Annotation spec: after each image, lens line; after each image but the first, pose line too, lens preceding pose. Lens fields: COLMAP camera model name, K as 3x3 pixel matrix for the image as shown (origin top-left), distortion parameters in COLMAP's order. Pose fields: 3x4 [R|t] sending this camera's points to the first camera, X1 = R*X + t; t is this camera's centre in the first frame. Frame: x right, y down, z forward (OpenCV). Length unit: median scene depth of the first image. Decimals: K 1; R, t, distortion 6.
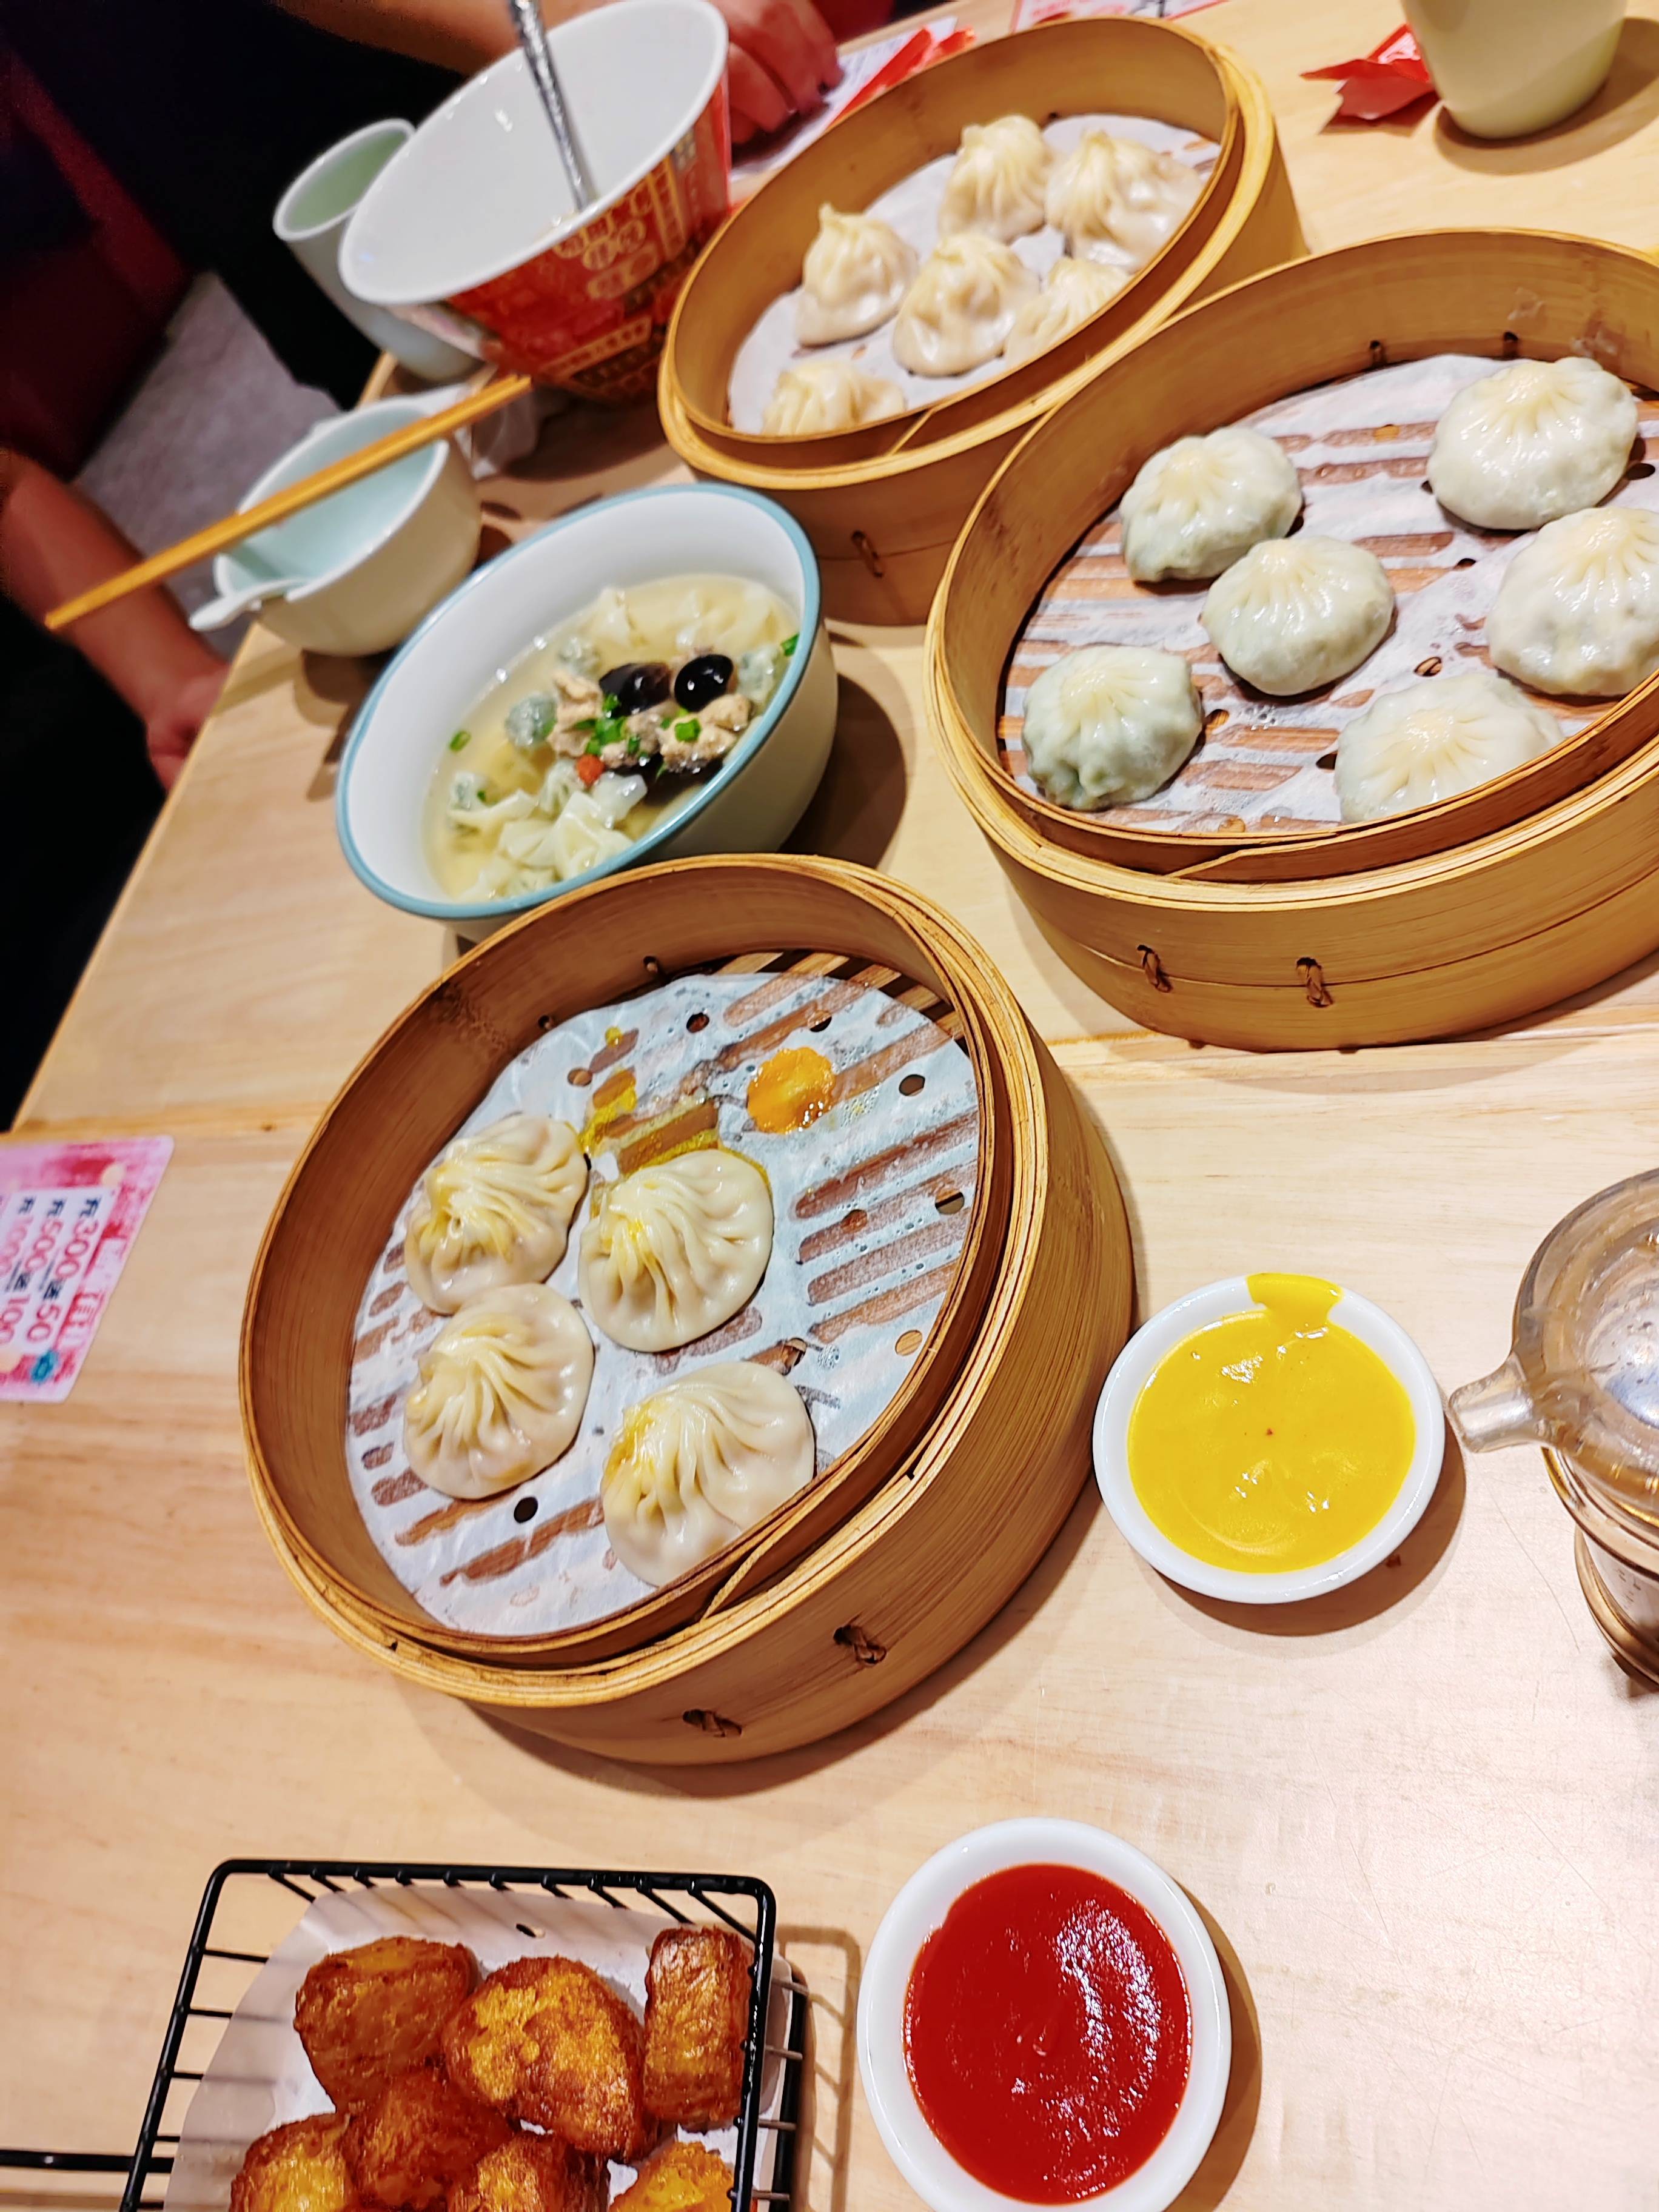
lens RADIAL K [[1763.4, 0, 829.5], [0, 1763.4, 1106.0], [0, 0, 1]] dist [-0.021373, 0.009716]
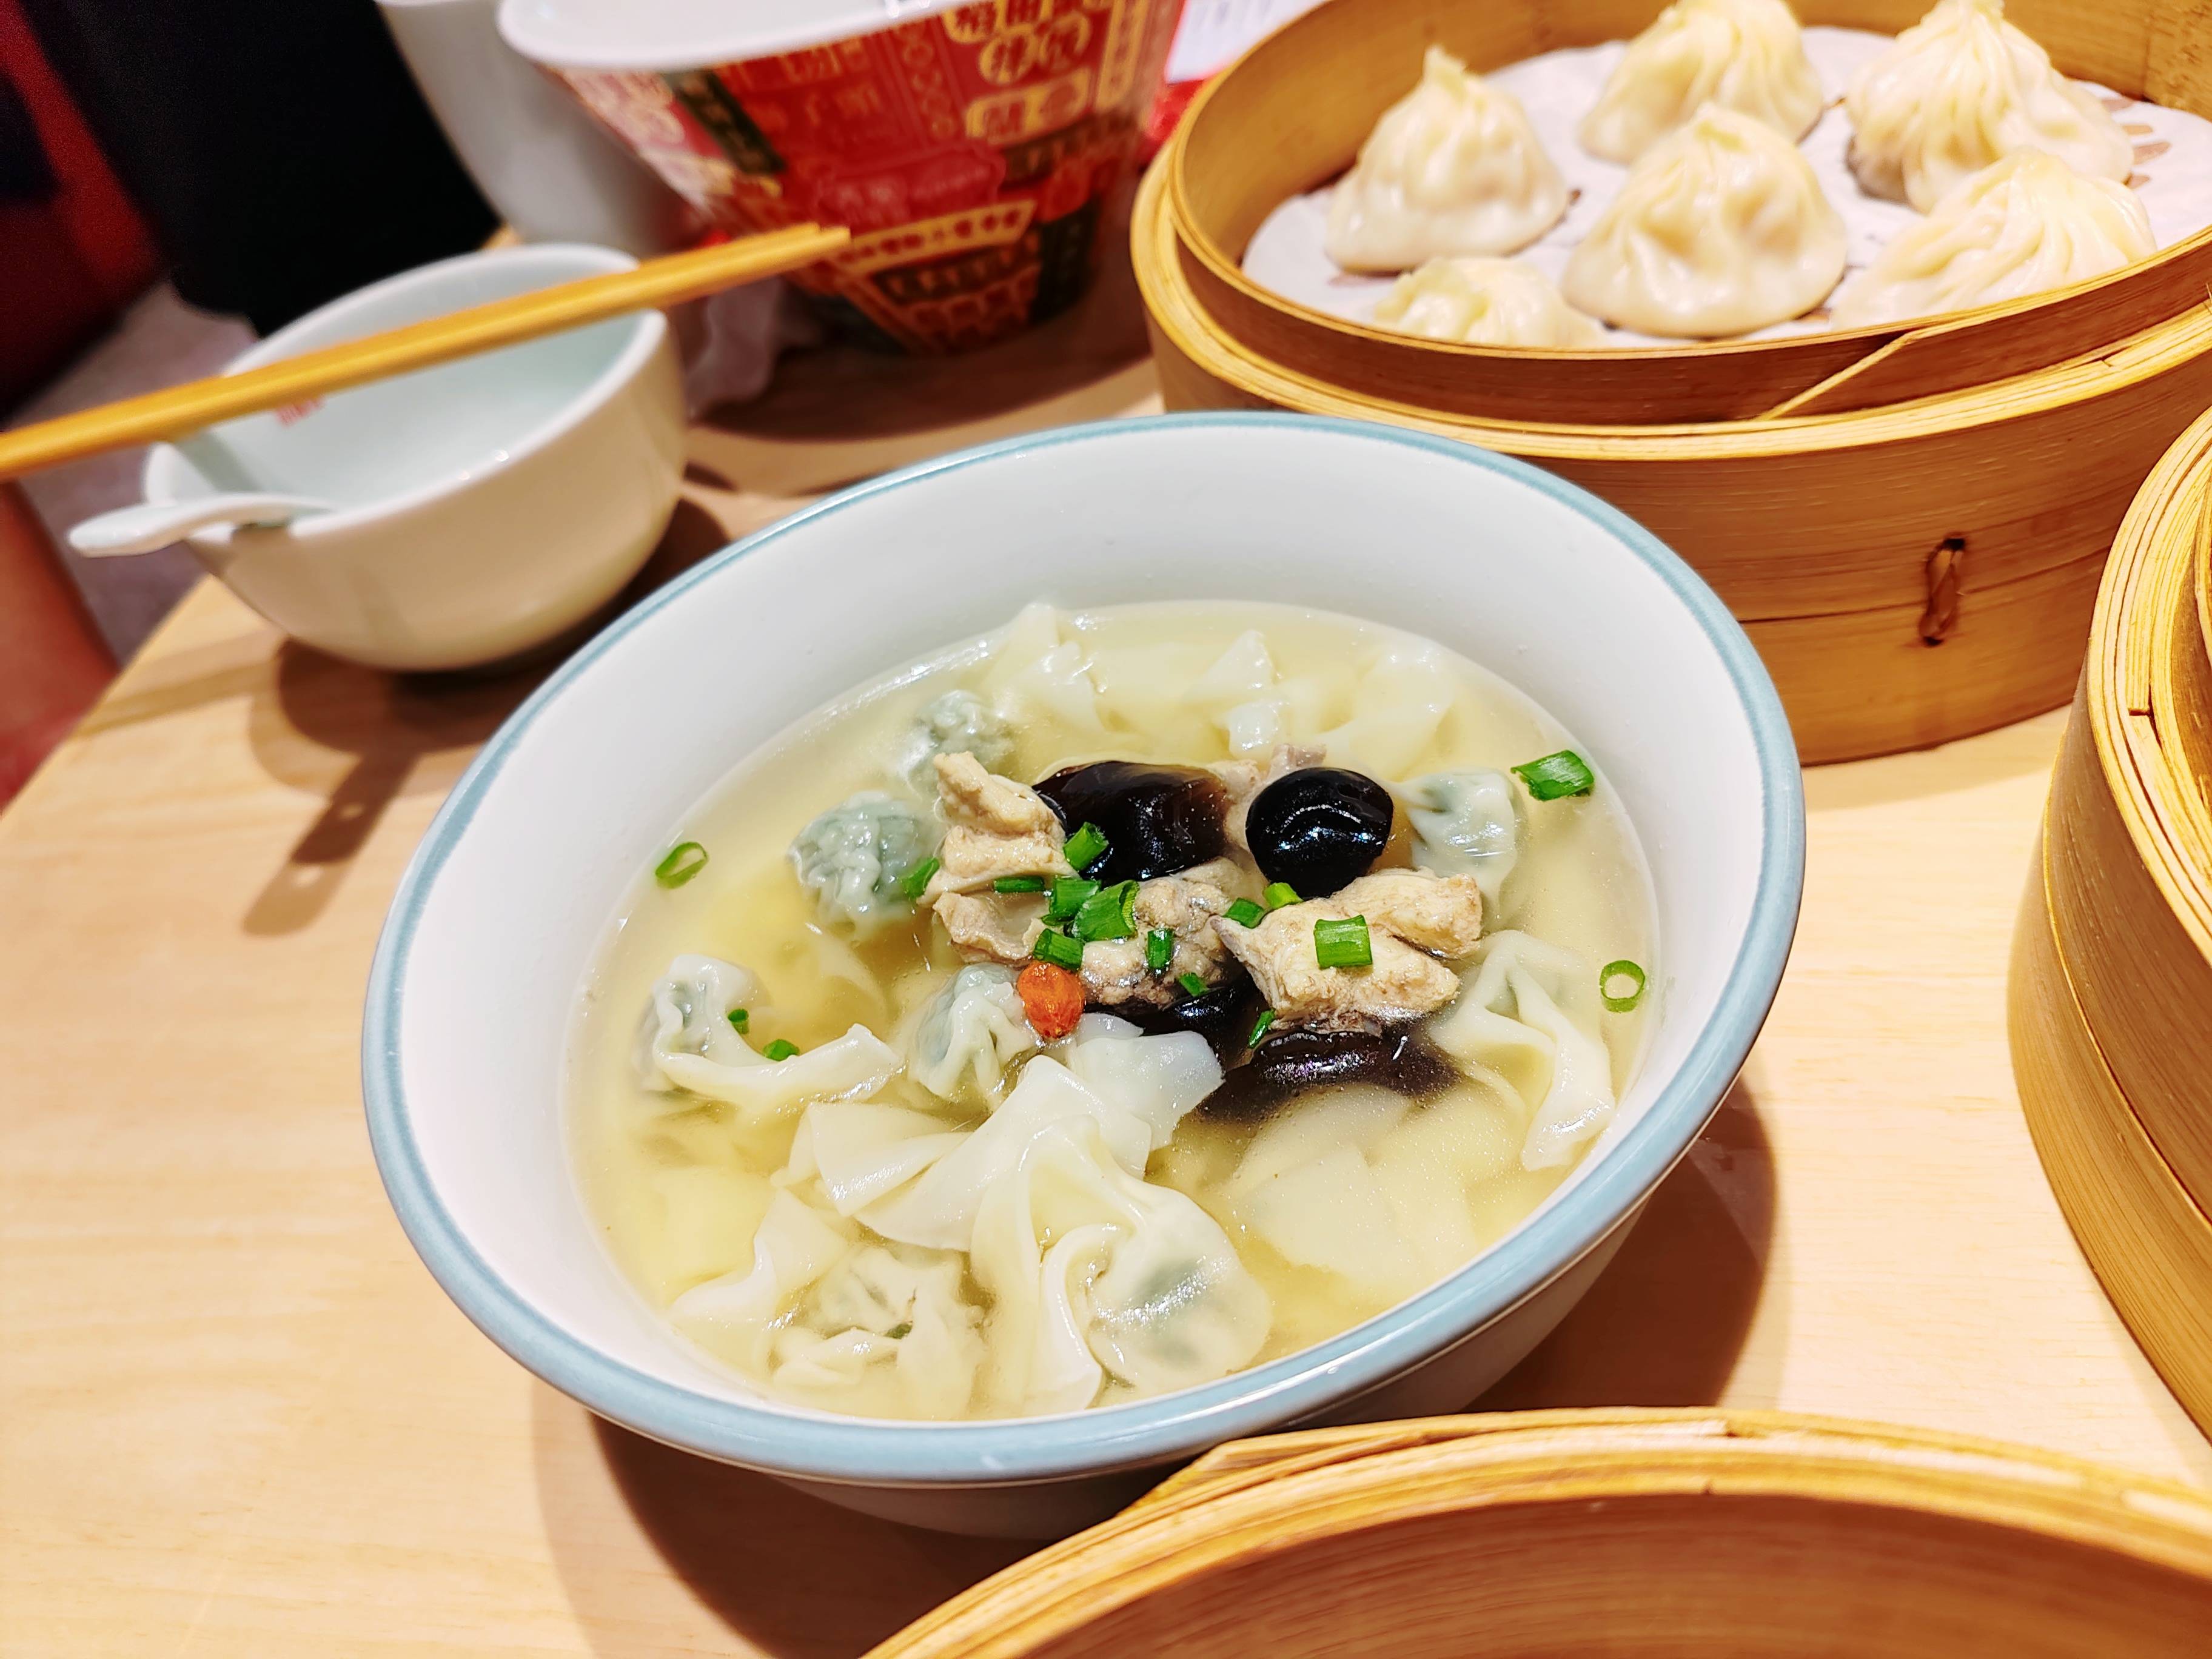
lens RADIAL K [[1763.4, 0, 1102.4], [0, 1763.4, 809.4], [0, 0, 1]] dist [-0.021373, 0.009716]
pose [[0.969929, 0.141535, 0.198002, -0.221474], [-0.088391, 0.962827, -0.255249, -0.138213], [-0.226769, 0.230072, 0.946384, 0.637076]]
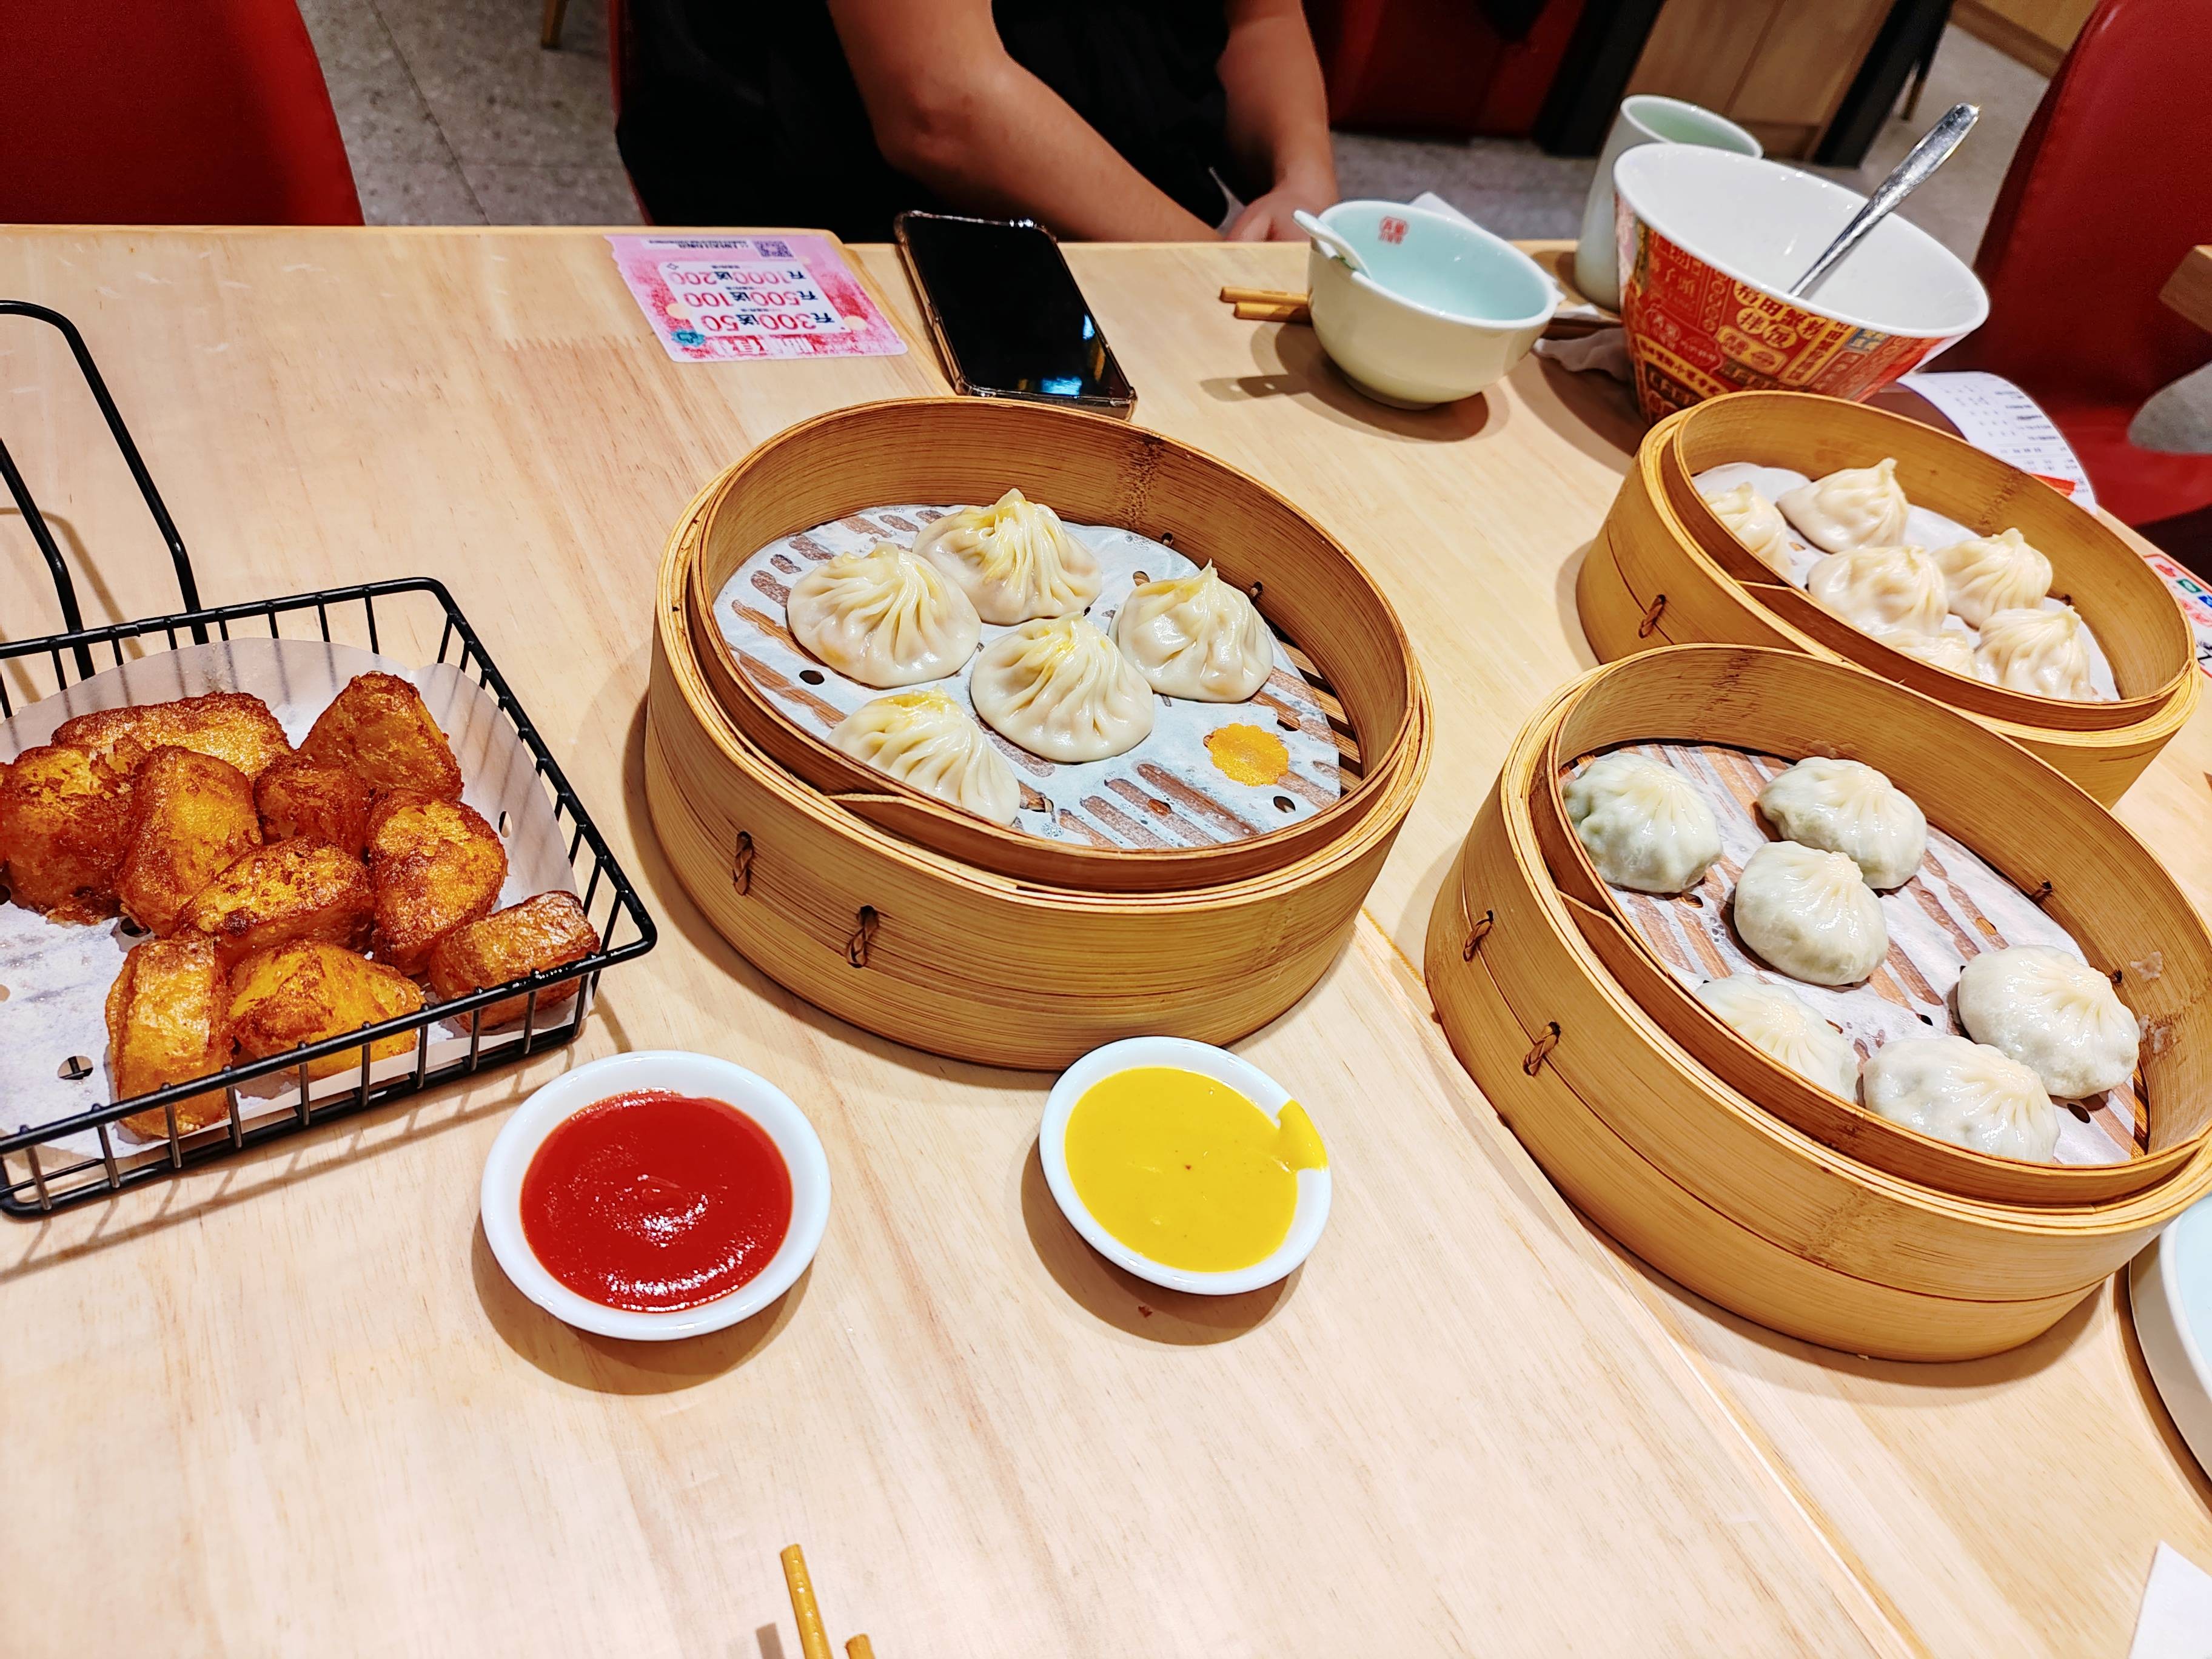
lens RADIAL K [[1739.3, 0, 1106.0], [0, 1739.3, 829.5], [0, 0, 1]] dist [-0.013971, -0.000822]
pose [[0.472982, 0.872445, -0.122997, 0.122787], [-0.881048, 0.469366, -0.058731, 0.139922], [0.006491, 0.136145, 0.990668, -0.106798]]
